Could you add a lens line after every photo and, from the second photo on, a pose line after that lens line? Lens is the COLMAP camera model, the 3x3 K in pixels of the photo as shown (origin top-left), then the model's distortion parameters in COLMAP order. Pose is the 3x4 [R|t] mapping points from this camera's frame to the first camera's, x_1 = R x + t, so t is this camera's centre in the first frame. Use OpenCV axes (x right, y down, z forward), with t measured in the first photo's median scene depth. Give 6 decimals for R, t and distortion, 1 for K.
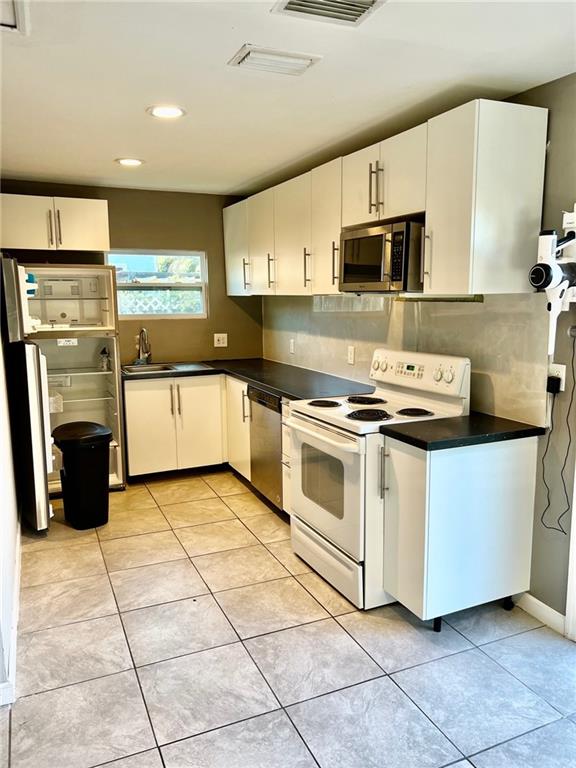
lens RADIAL K [[577.9, 0, 285.5], [0, 577.9, 380.9], [0, 0, 1]] dist [0.057776, -0.066261]
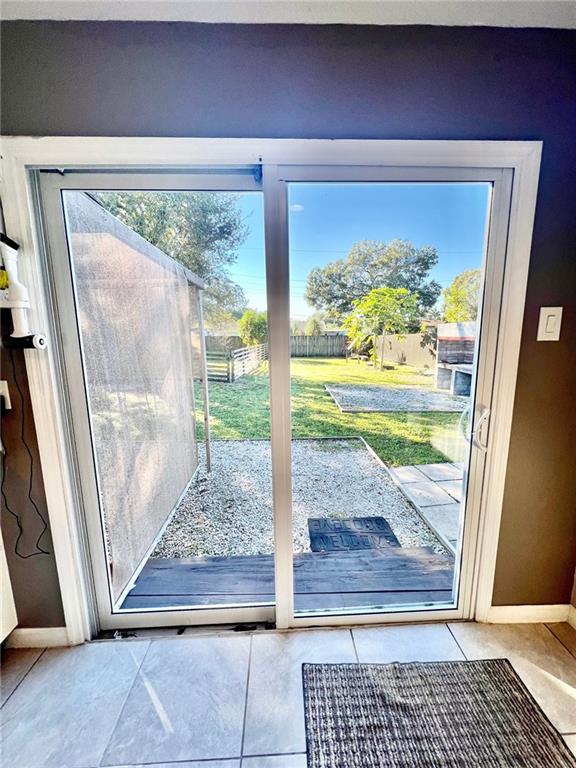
lens RADIAL K [[306.4, 0, 291.5], [0, 306.4, 384.3], [0, 0, 1]] dist [0.001041, -0.000210]
pose [[0.371578, -0.144916, 0.917022, 0.150726], [0.152098, 0.983899, 0.093854, 0.000726], [-0.915858, 0.104603, 0.387636, 0.299897]]
